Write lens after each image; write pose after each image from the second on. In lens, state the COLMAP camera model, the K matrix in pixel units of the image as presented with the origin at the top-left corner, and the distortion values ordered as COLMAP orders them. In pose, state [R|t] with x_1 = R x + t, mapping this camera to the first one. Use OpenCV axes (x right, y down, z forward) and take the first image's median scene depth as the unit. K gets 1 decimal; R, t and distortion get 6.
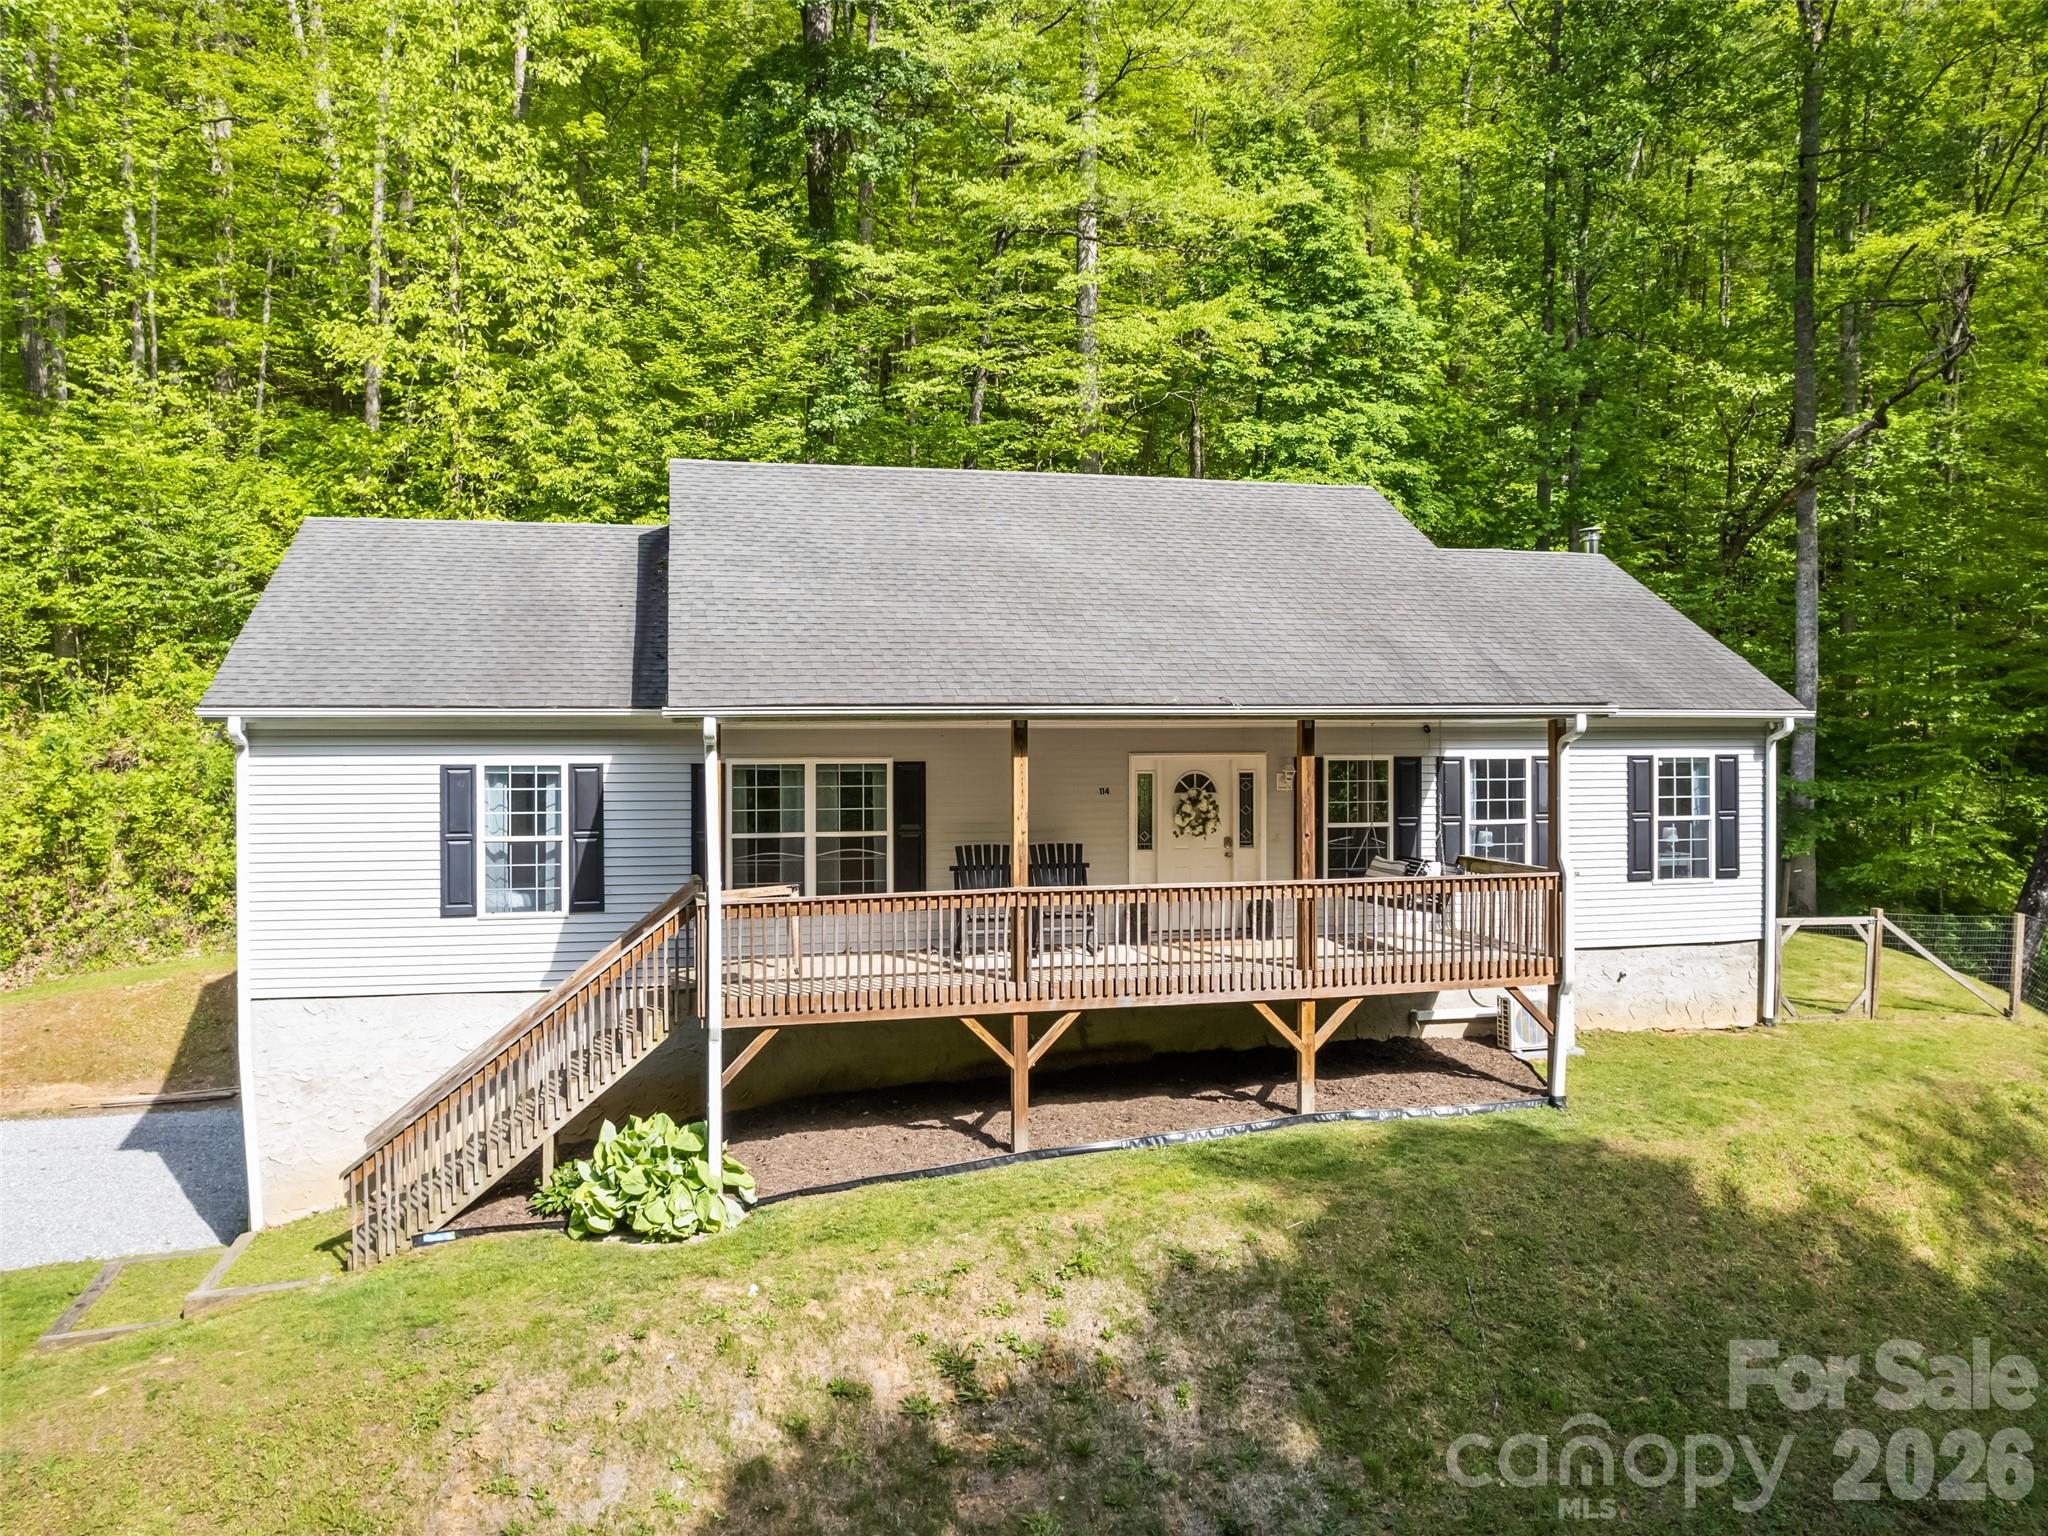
lens RADIAL K [[1500.3, 0, 1029.6], [0, 1500.3, 757.7], [0, 0, 1]] dist [-0.049040, 0.026671]
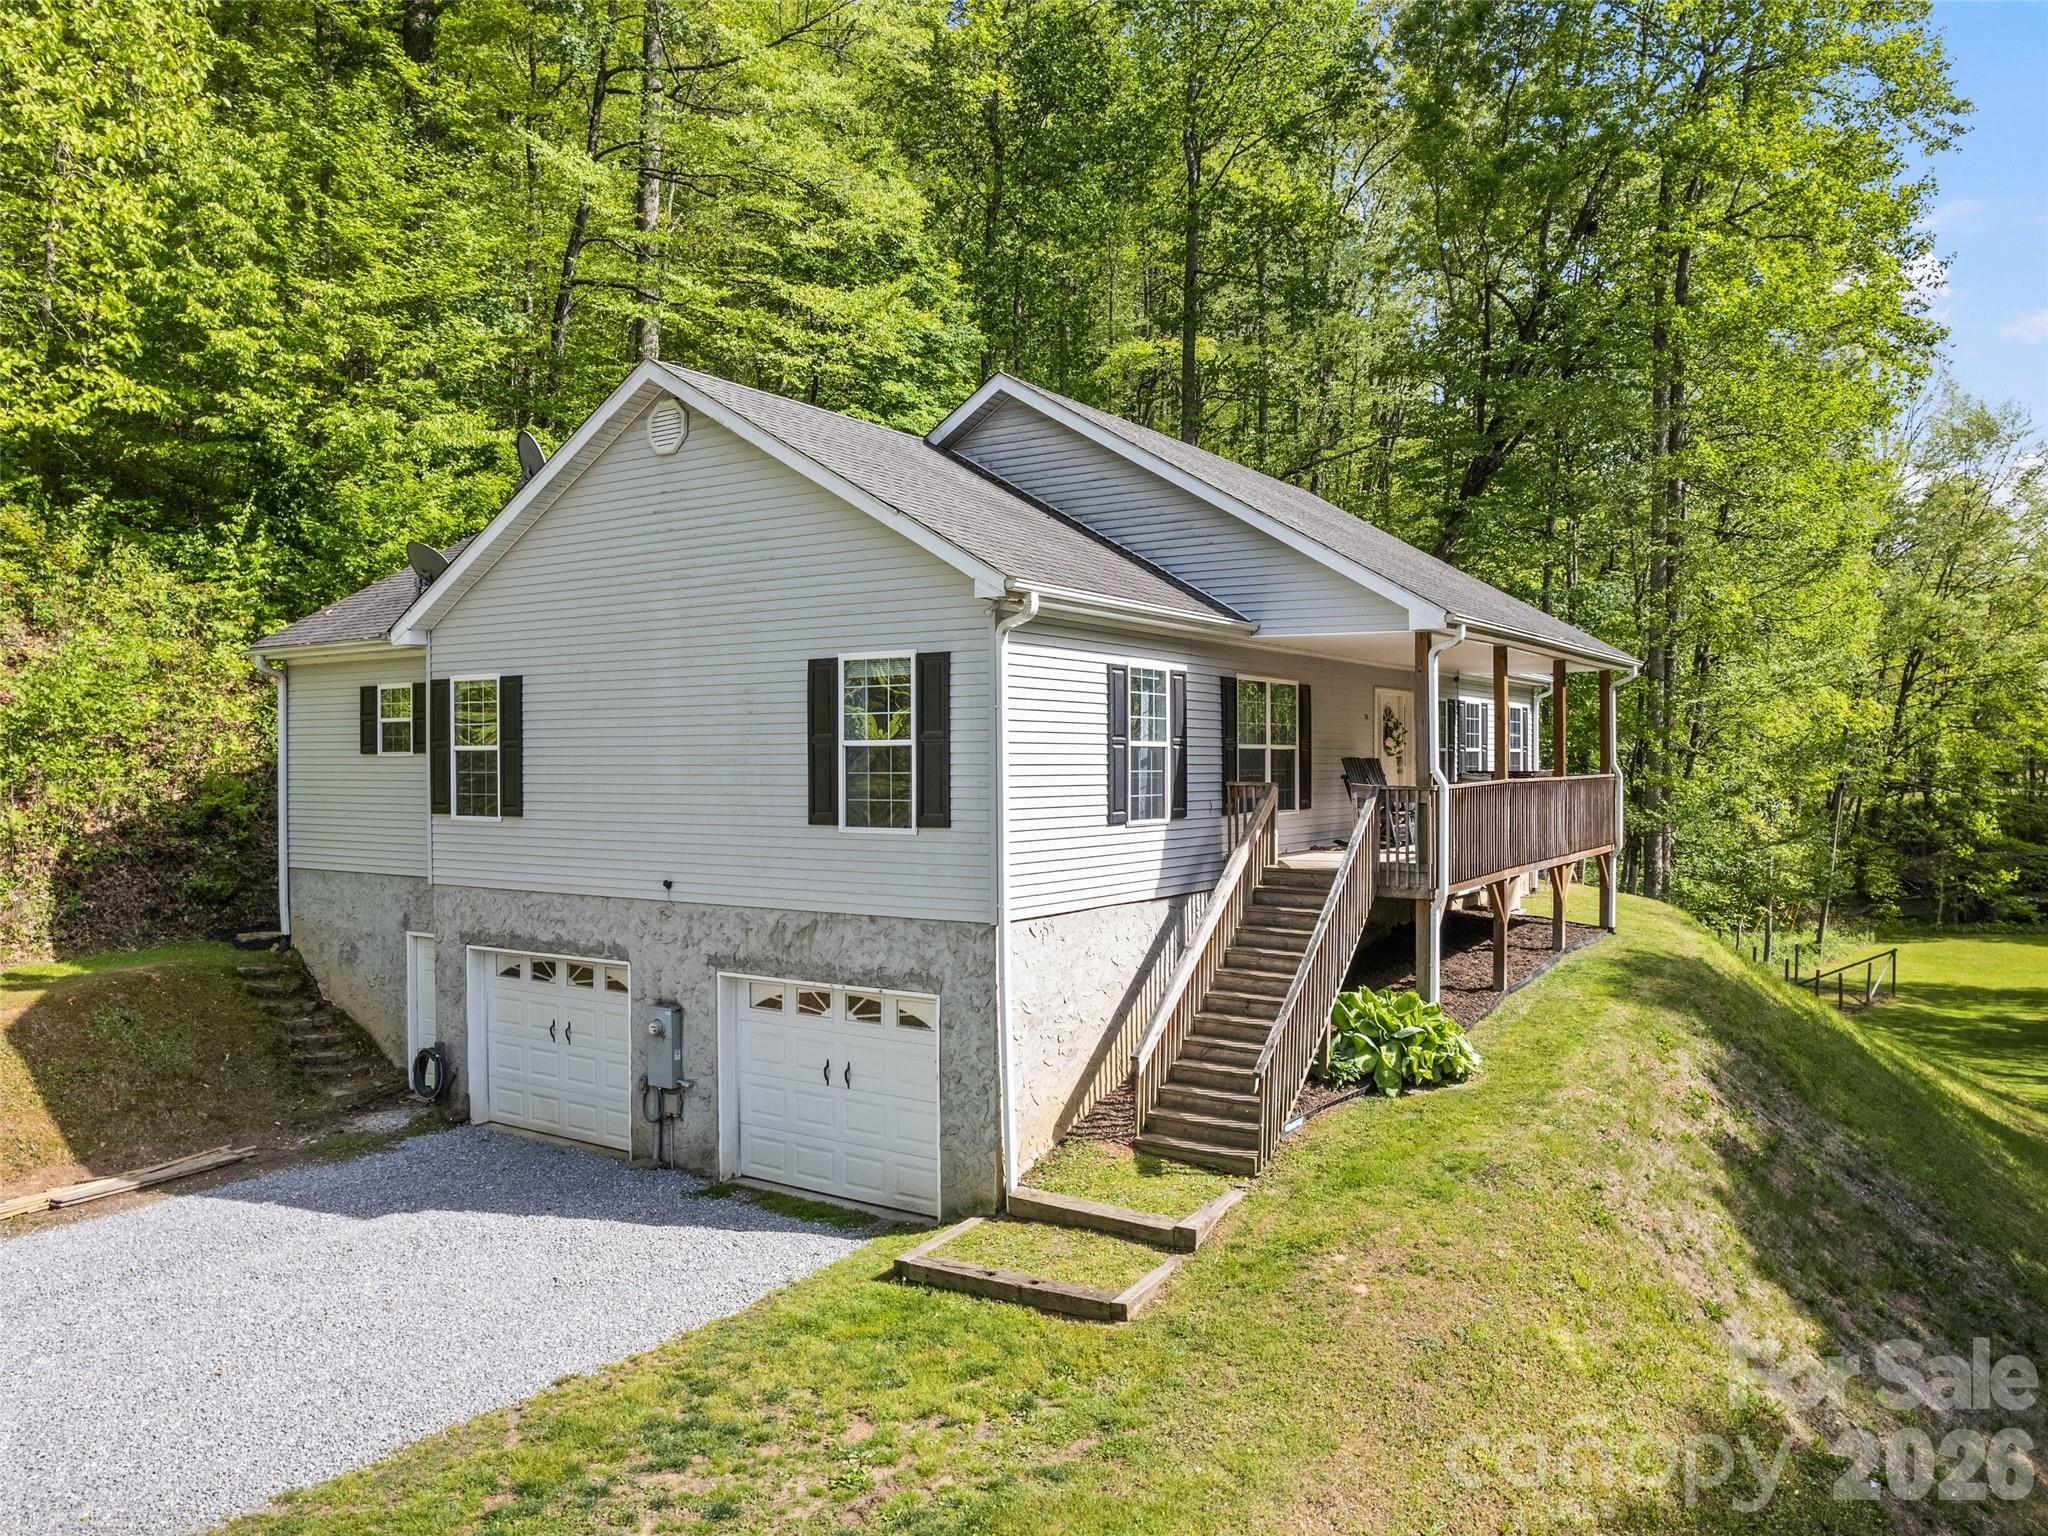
lens RADIAL K [[1500.3, 0, 1018.5], [0, 1500.3, 764.9], [0, 0, 1]] dist [-0.049040, 0.026671]
pose [[0.718861, 0.000343, 0.695153, -1.075712], [0.010715, 0.999876, -0.011574, 0.077733], [-0.695071, 0.015769, 0.718768, 0.347632]]
